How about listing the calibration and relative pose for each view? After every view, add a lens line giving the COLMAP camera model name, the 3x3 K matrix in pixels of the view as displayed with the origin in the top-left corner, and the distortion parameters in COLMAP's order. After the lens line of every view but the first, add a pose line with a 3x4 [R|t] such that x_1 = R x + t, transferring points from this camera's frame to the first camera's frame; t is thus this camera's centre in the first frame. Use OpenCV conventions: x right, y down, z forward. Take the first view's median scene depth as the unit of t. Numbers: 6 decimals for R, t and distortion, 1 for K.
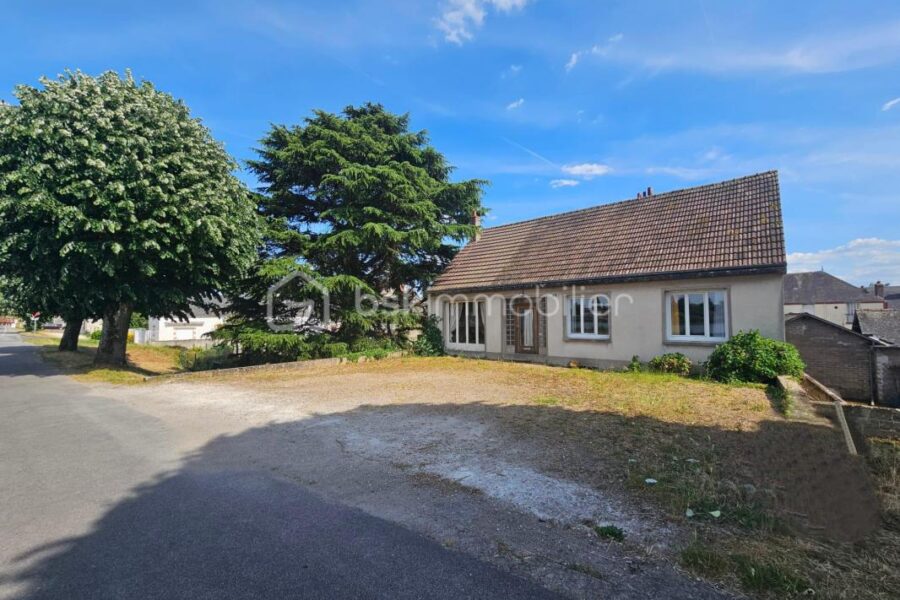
lens RADIAL K [[370.2, 0, 458.8], [0, 370.2, 304.2], [0, 0, 1]] dist [-0.000778, 0.000091]
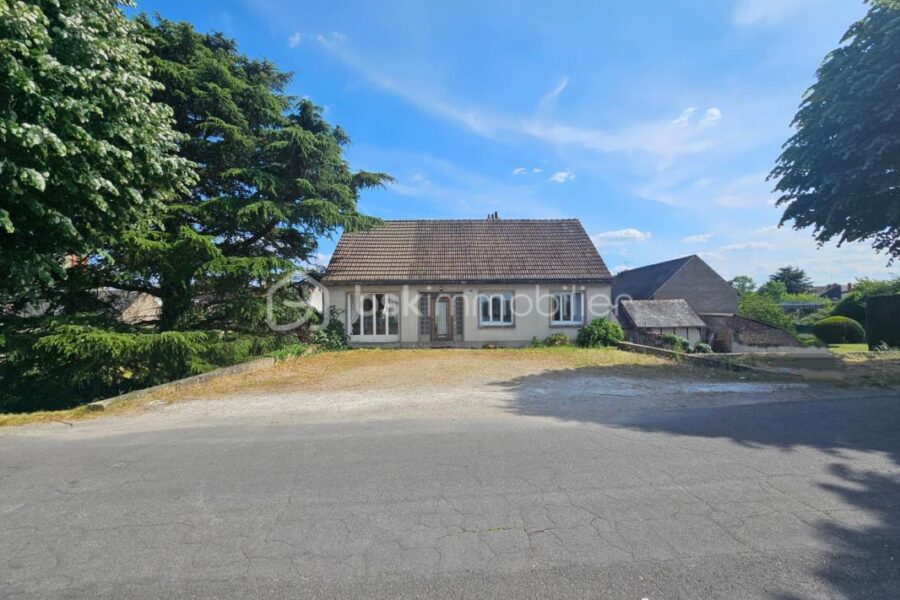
lens RADIAL K [[370.2, 0, 458.8], [0, 370.2, 304.2], [0, 0, 1]] dist [-0.000778, 0.000091]
pose [[0.752753, 0.012952, 0.658175, -0.536364], [-0.022134, 0.999739, 0.005641, 0.013298], [-0.657931, -0.018814, 0.752844, 0.108303]]
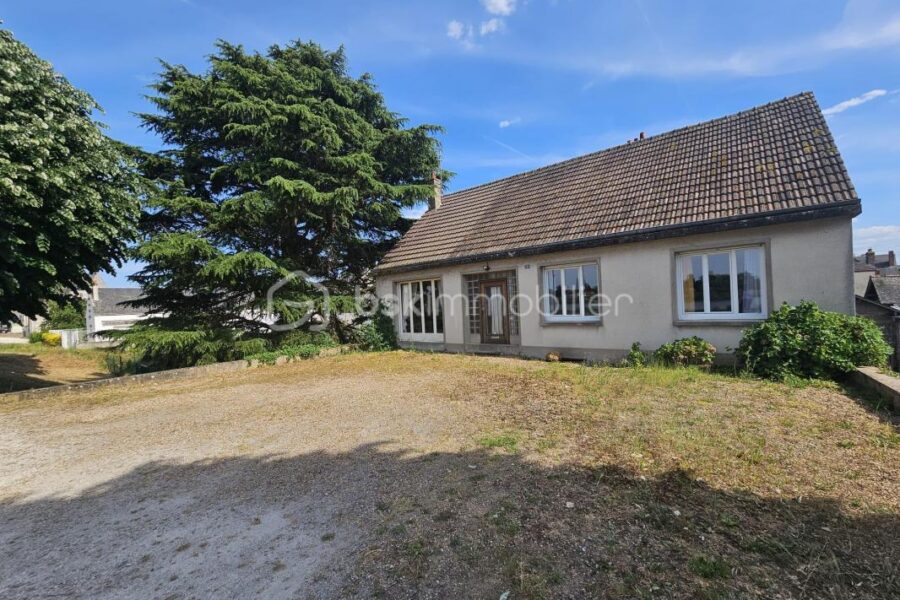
lens RADIAL K [[370.2, 0, 458.8], [0, 370.2, 304.2], [0, 0, 1]] dist [-0.000778, 0.000091]
pose [[0.998523, -0.037884, 0.038935, 0.080819], [0.036430, 0.998636, 0.037416, 0.018285], [-0.040299, -0.035942, 0.998541, 0.229053]]
